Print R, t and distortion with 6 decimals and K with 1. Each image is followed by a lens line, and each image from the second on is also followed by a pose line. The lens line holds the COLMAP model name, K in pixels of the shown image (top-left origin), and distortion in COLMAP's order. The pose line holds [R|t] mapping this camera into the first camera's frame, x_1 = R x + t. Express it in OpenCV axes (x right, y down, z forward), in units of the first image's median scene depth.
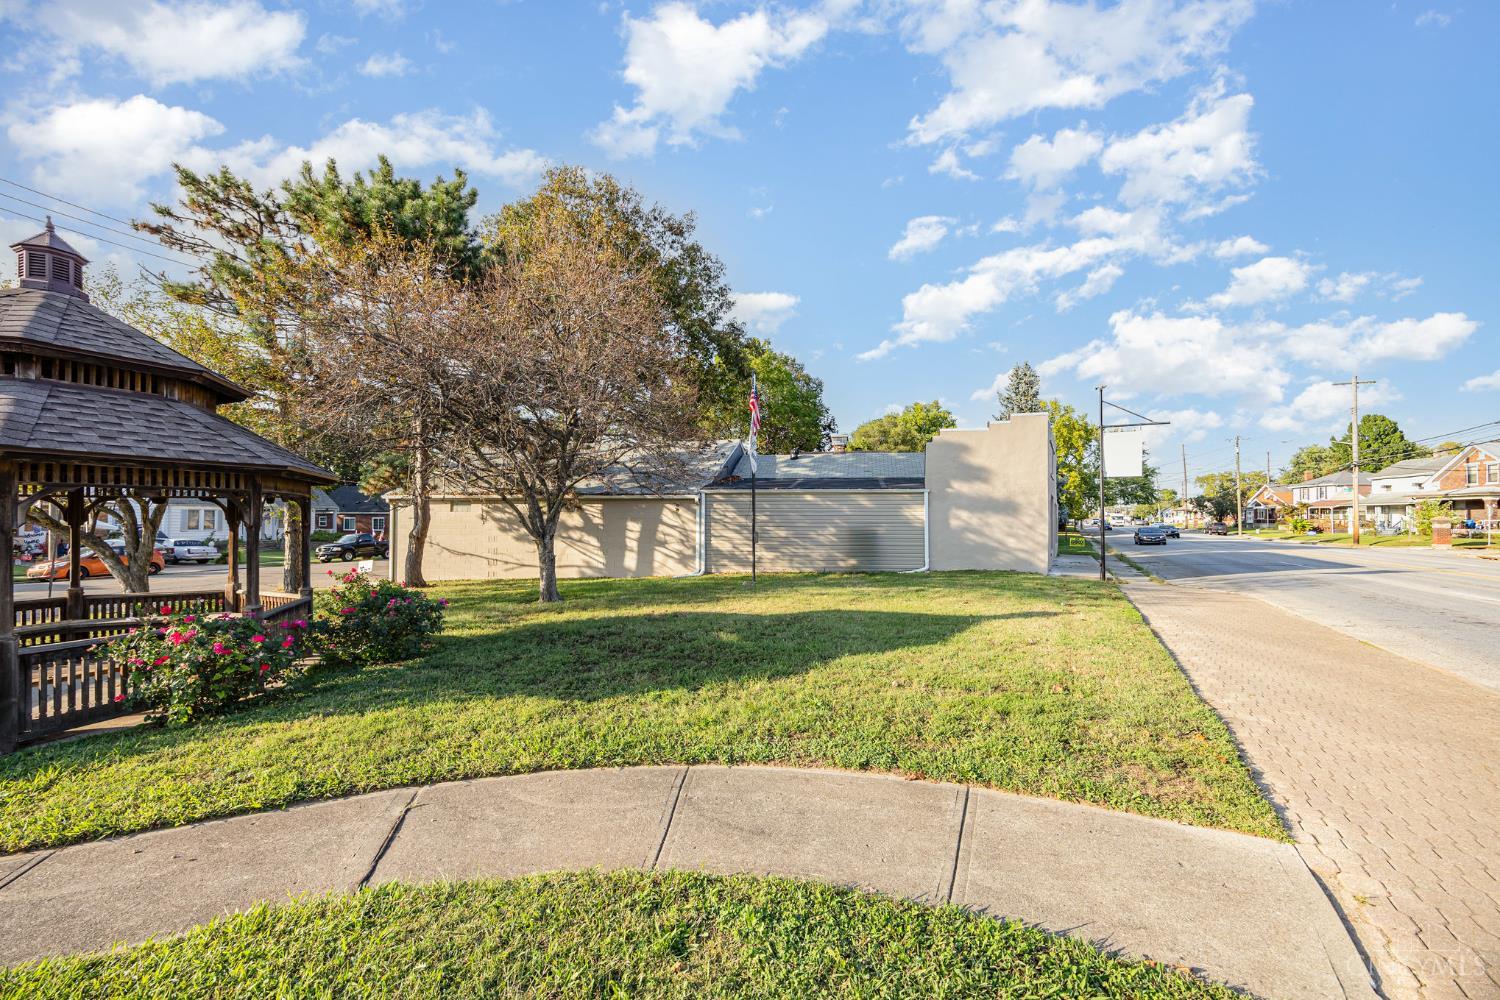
lens RADIAL K [[571.7, 0, 749.9], [0, 571.7, 506.6], [0, 0, 1]] dist [-0.001072, 0.000095]
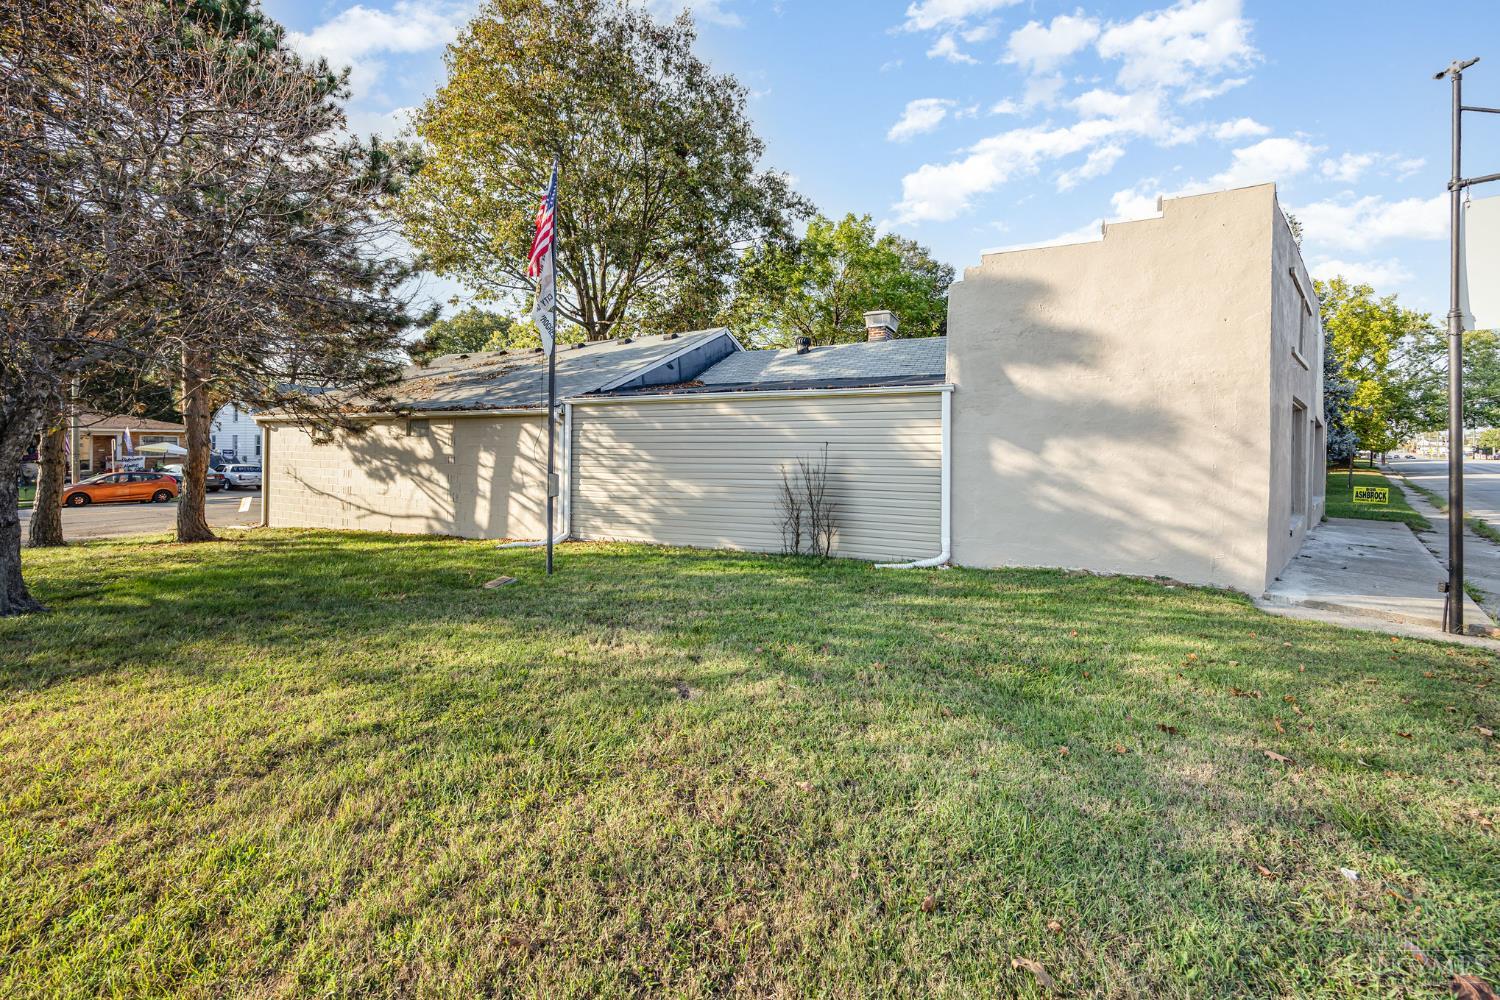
lens RADIAL K [[590.1, 0, 749.5], [0, 590.1, 444.1], [0, 0, 1]] dist [-0.001671, -0.000323]
pose [[0.955933, 0.003901, -0.293558, 0.266468], [0.001127, 0.999856, 0.016957, 0.007052], [0.293582, -0.016540, 0.955791, 0.450842]]
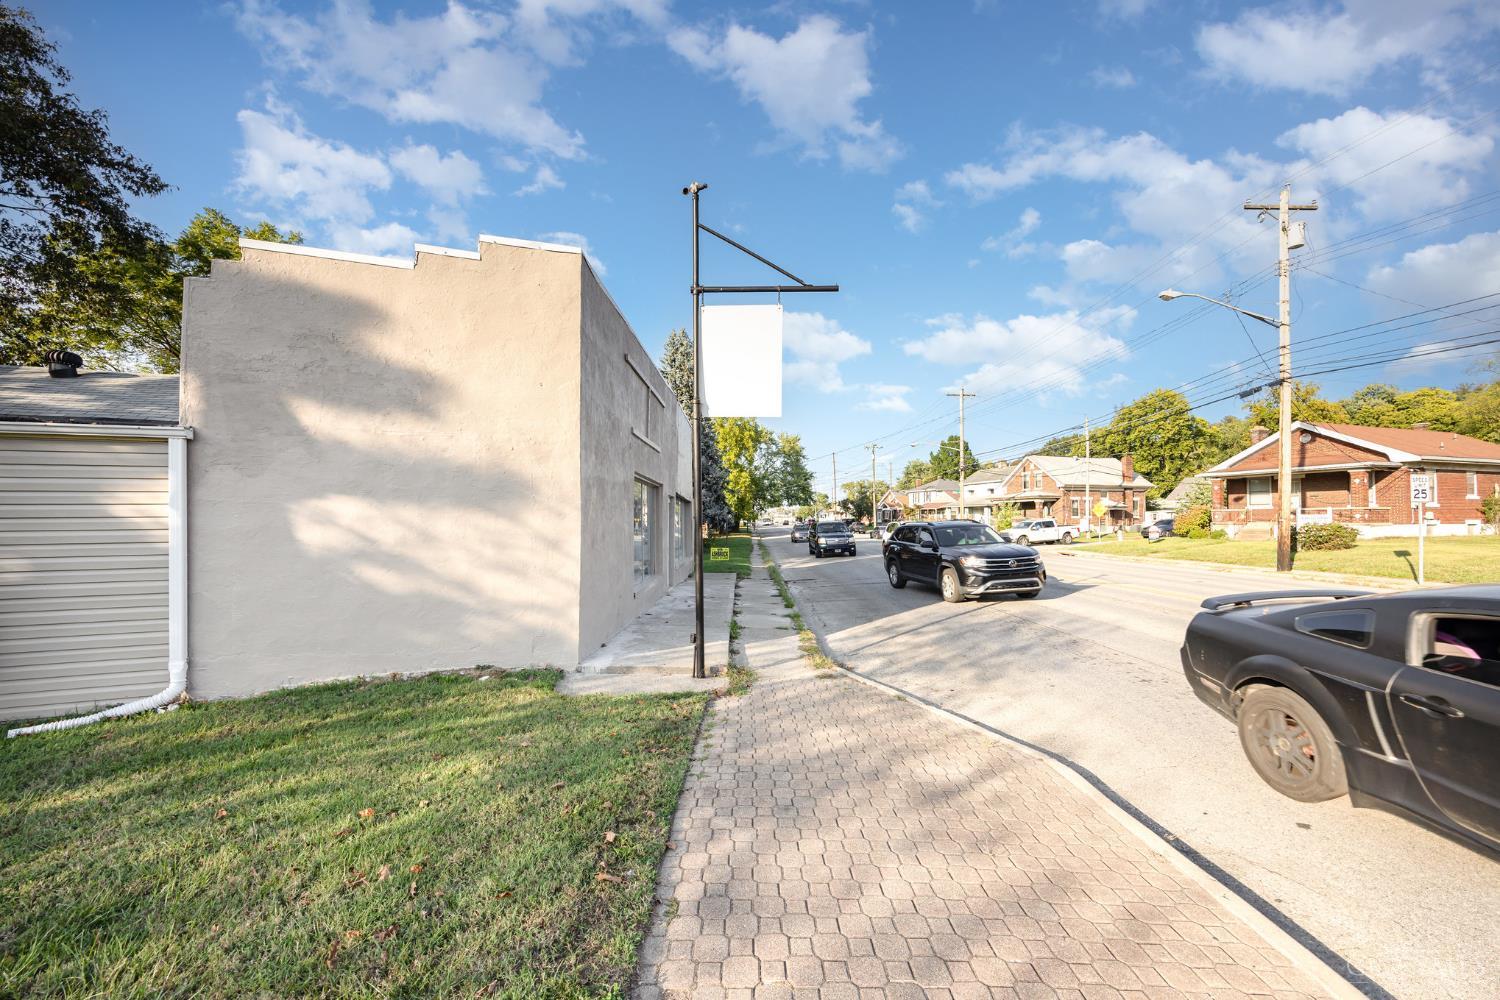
lens RADIAL K [[571.7, 0, 749.9], [0, 571.7, 506.6], [0, 0, 1]] dist [-0.001072, 0.000095]
pose [[0.874413, 0.003684, 0.485168, 0.381621], [-0.001823, 0.999989, -0.004308, 0.009905], [-0.485179, 0.002883, 0.874410, 0.531242]]
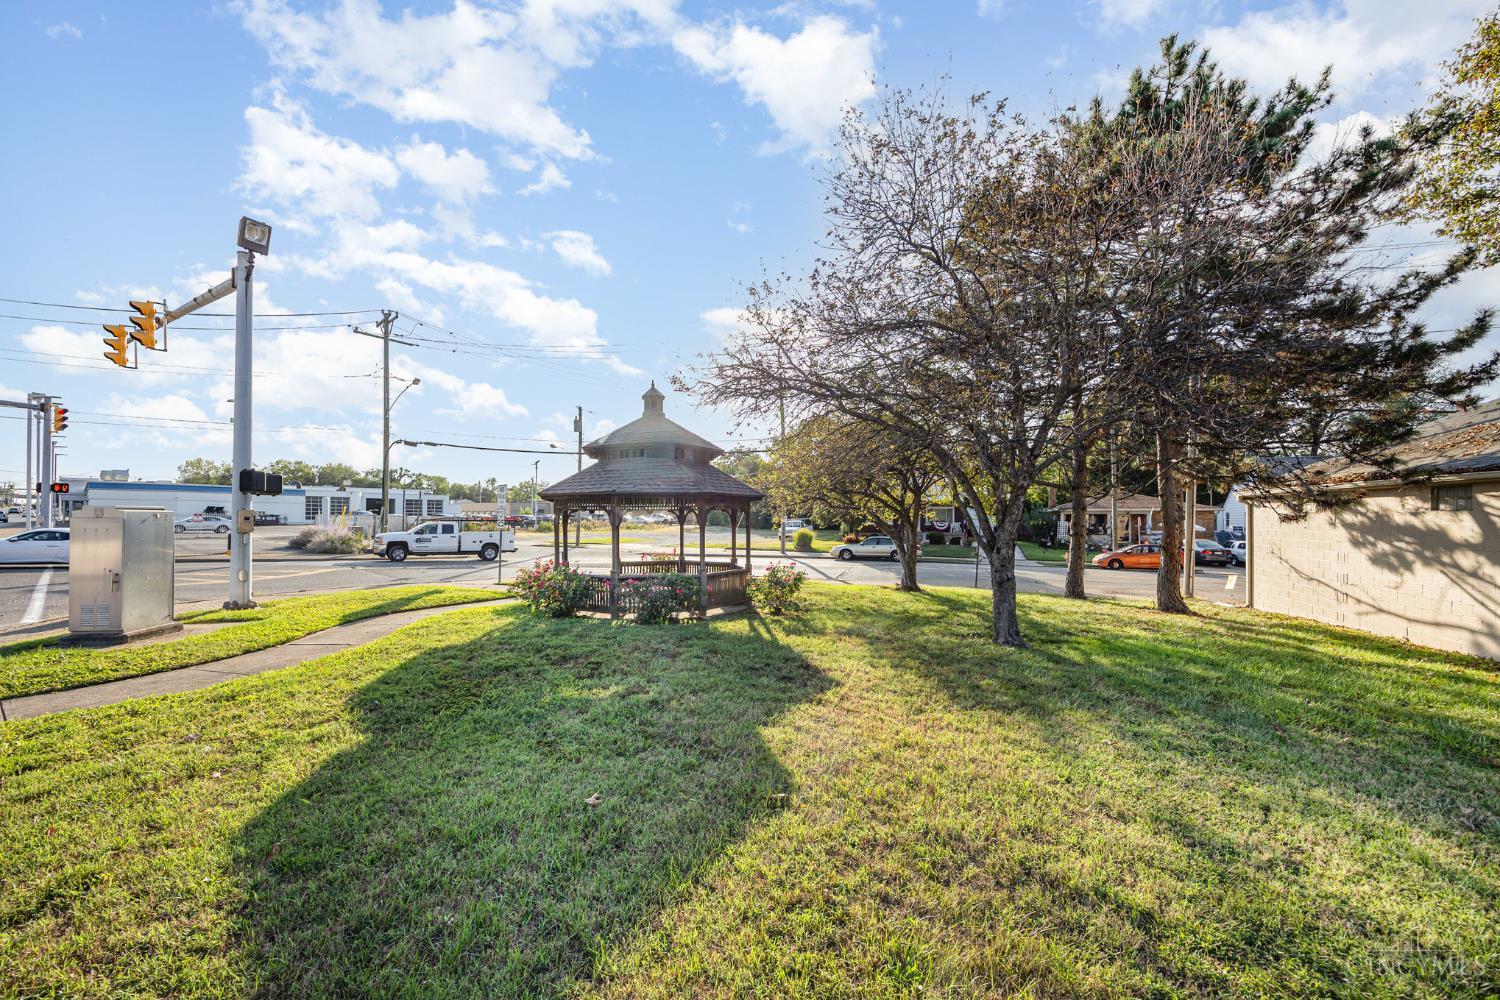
lens RADIAL K [[571.7, 0, 749.9], [0, 571.7, 506.6], [0, 0, 1]] dist [-0.001072, 0.000095]
pose [[-0.176682, -0.020443, -0.984056, 0.247079], [0.016545, 0.999581, -0.023736, 0.007901], [0.984129, -0.020475, -0.176270, 0.521293]]
